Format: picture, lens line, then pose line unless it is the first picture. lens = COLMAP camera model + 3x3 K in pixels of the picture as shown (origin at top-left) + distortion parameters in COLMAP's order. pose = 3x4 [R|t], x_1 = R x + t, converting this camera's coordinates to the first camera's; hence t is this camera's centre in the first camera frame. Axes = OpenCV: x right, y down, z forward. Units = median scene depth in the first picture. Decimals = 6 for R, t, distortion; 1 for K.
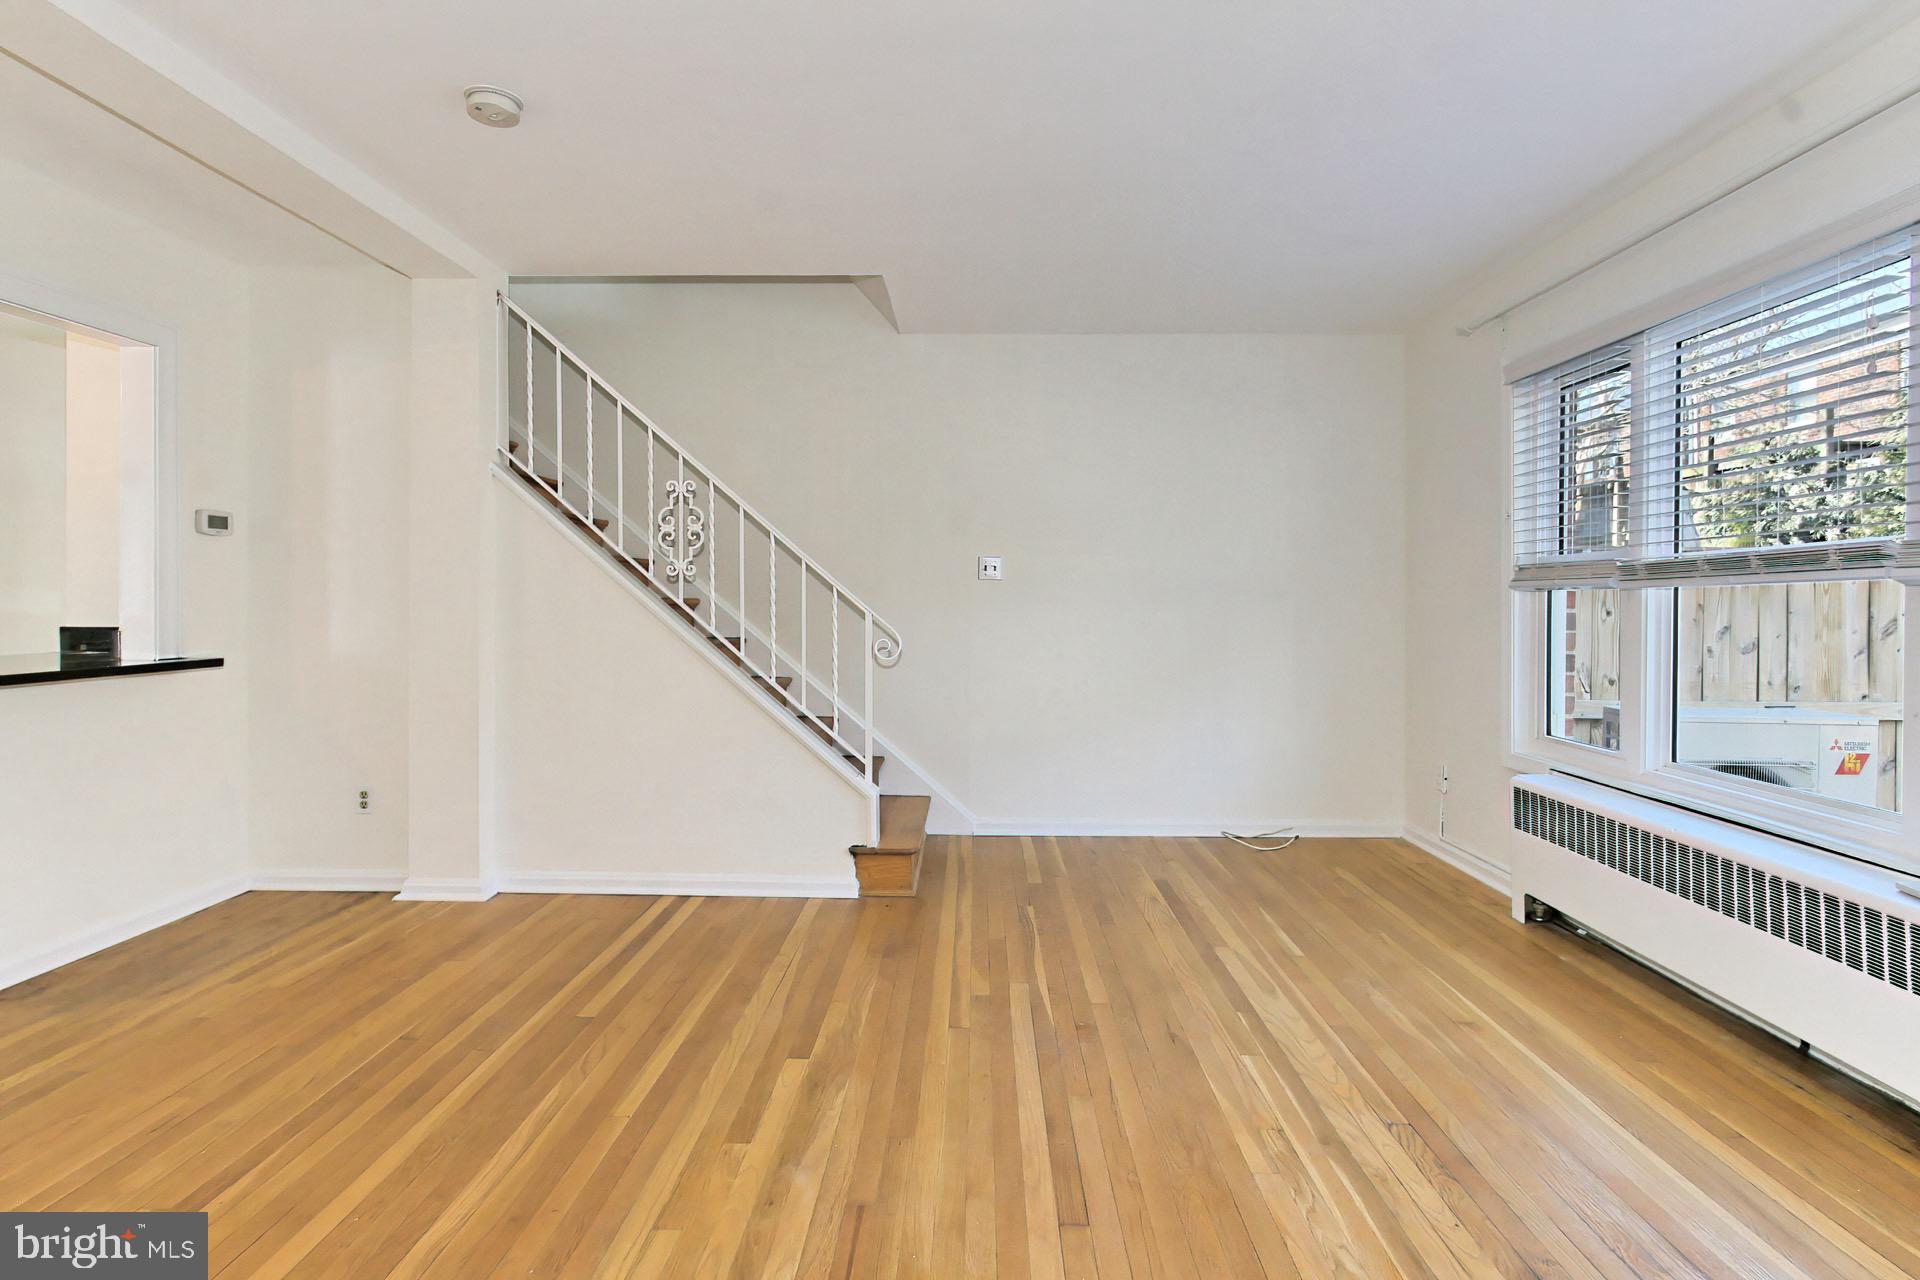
lens RADIAL K [[947.0, 0, 966.0], [0, 947.0, 599.5], [0, 0, 1]] dist [-0.014681, 0.000725]
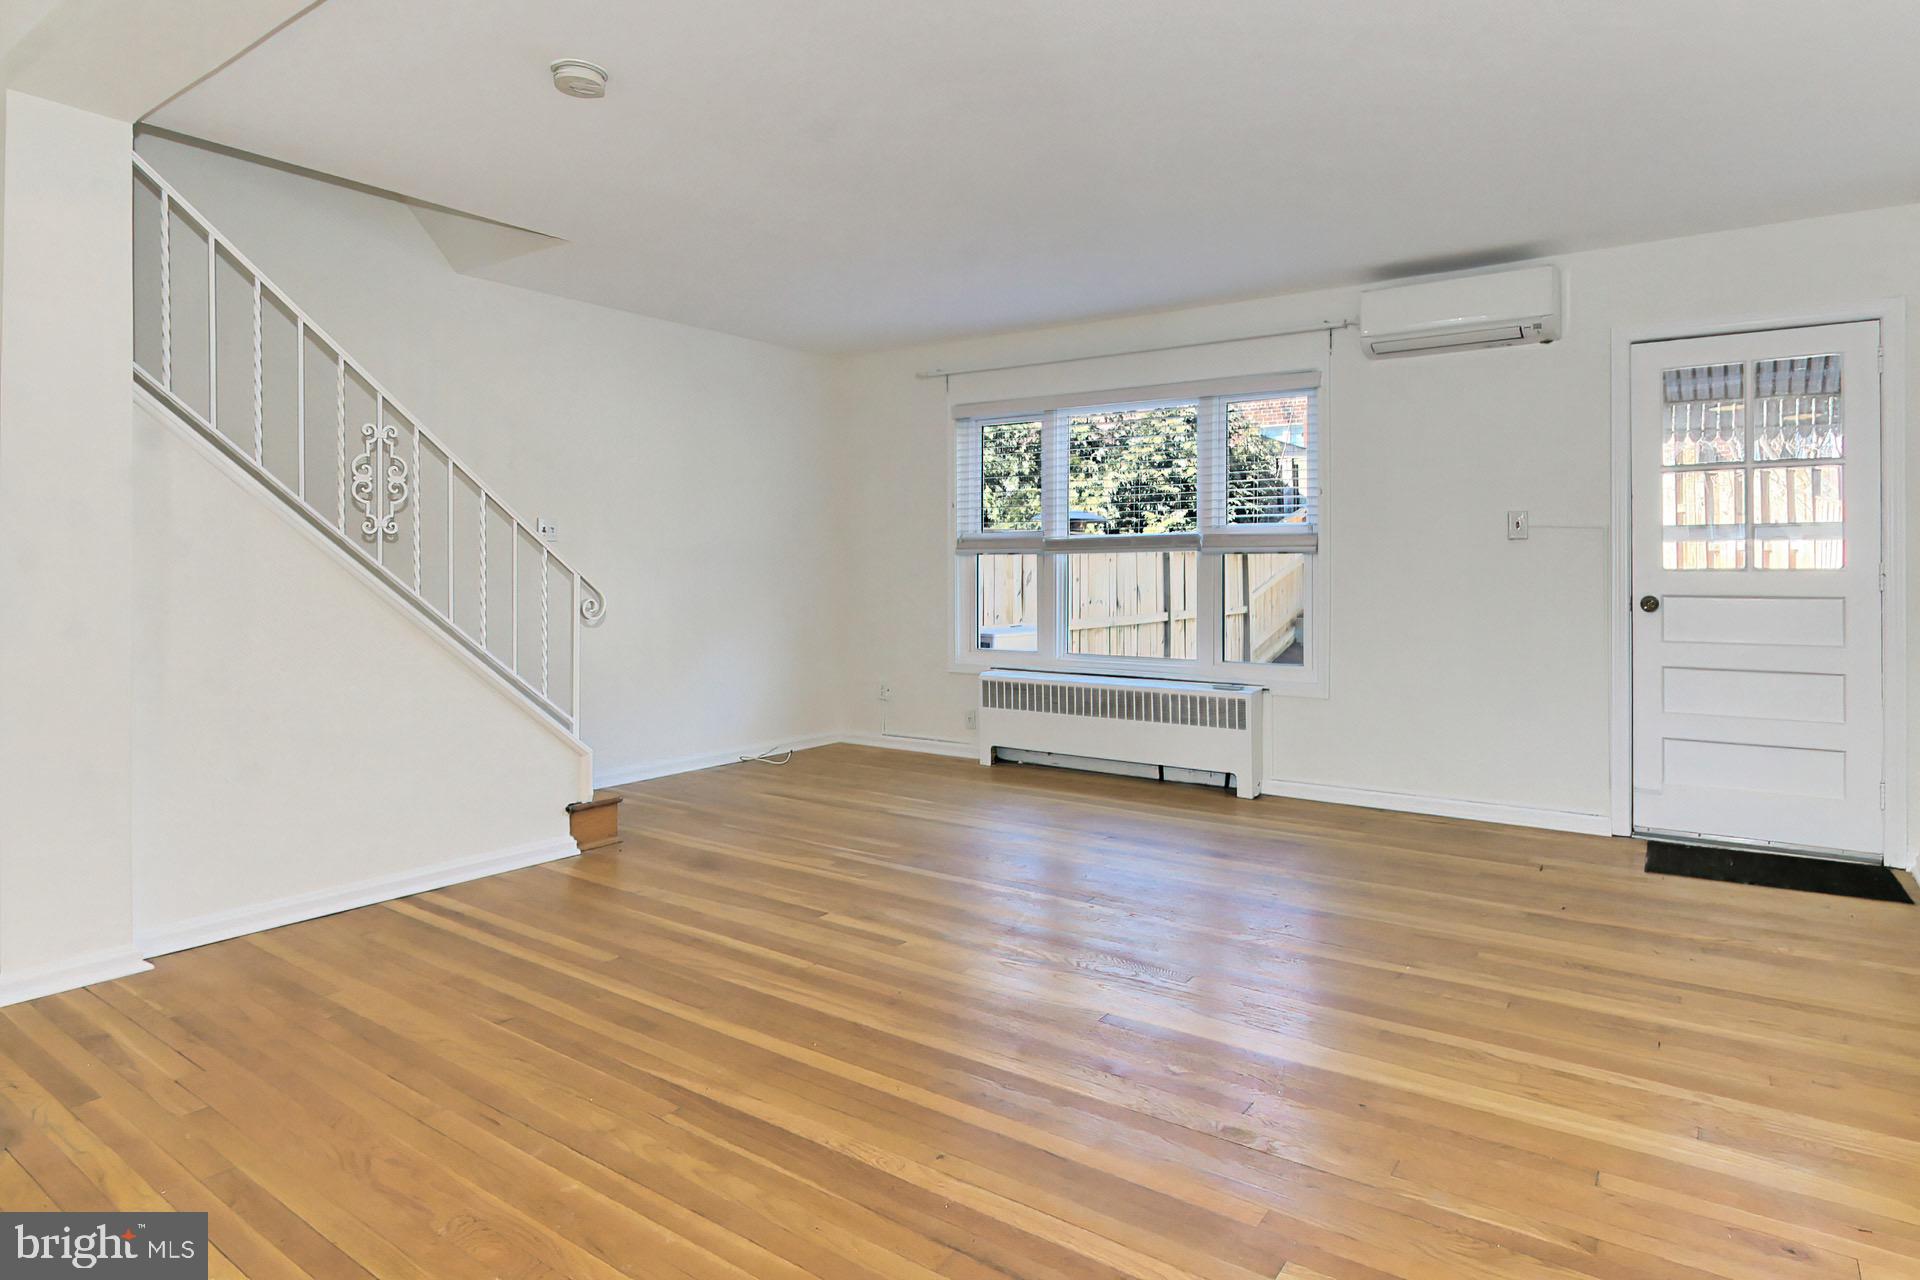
lens RADIAL K [[1085.8, 0, 959.4], [0, 1085.8, 554.7], [0, 0, 1]] dist [0.000676, 0.000635]
pose [[0.577038, 0.004074, 0.816707, -0.845023], [-0.001624, 0.999991, -0.003841, -0.003225], [-0.816716, 0.000890, 0.577040, -0.011696]]
